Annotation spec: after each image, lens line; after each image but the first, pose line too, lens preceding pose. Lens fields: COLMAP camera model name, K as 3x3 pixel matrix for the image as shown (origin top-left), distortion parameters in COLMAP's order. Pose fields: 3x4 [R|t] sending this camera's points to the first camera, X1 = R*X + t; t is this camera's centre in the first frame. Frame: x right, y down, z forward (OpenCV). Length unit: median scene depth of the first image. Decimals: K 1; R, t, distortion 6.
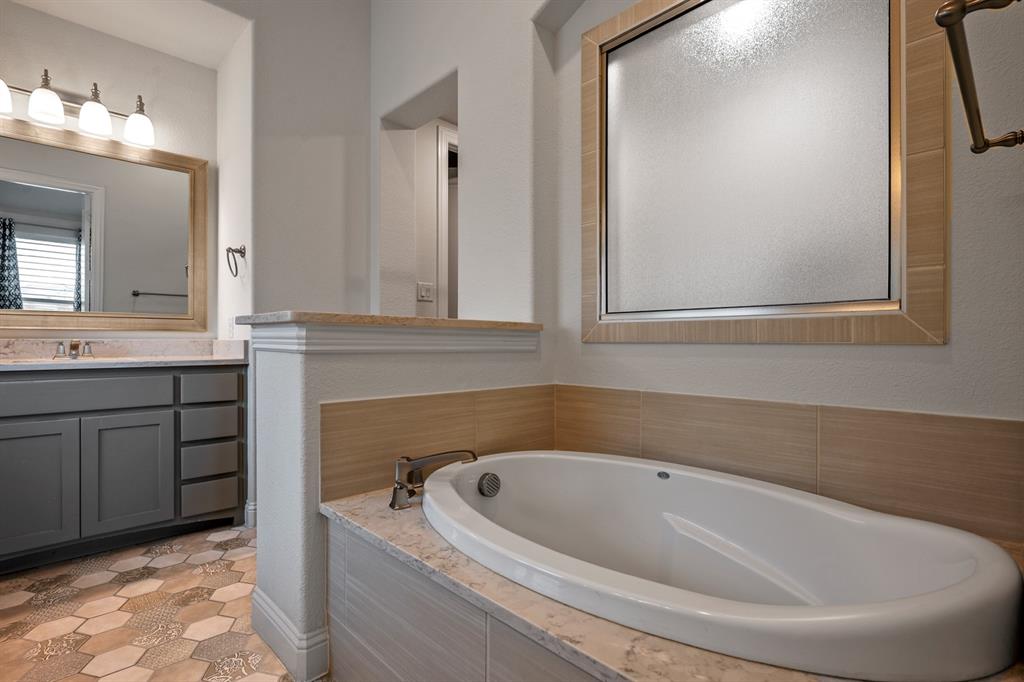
lens RADIAL K [[490.1, 0, 516.5], [0, 490.1, 343.8], [0, 0, 1]] dist [-0.003249, -0.003815]
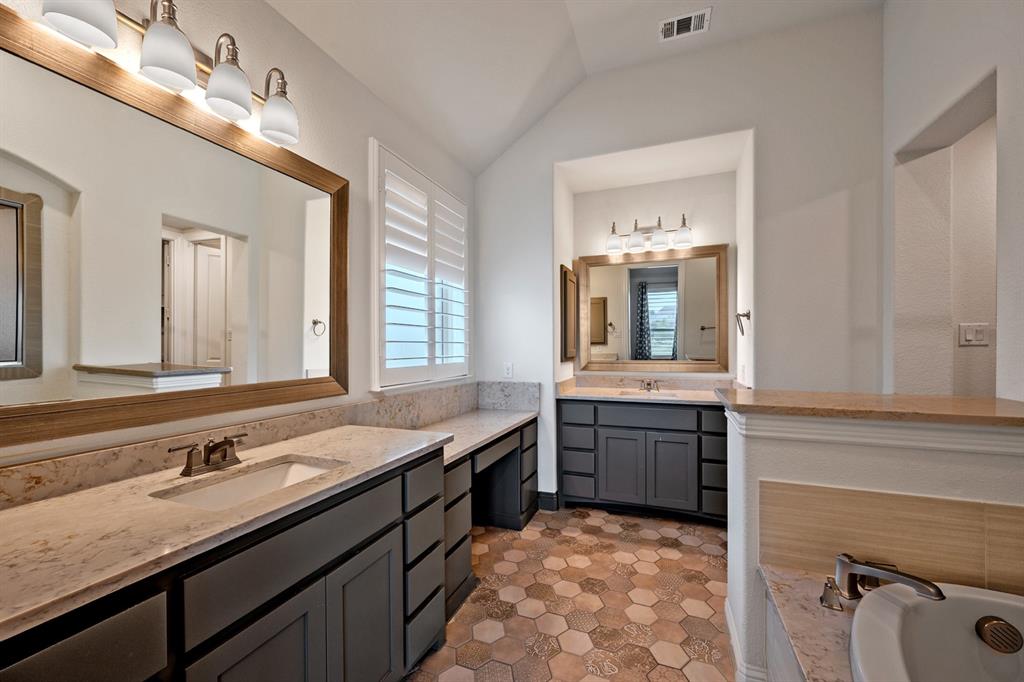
lens RADIAL K [[402.5, 0, 515.3], [0, 402.5, 344.6], [0, 0, 1]] dist [0.004485, 0.000150]
pose [[0.411802, -0.007570, -0.911242, 0.165208], [0.011125, 0.999933, -0.003279, -0.135747], [0.911205, -0.008787, 0.411859, 0.025383]]
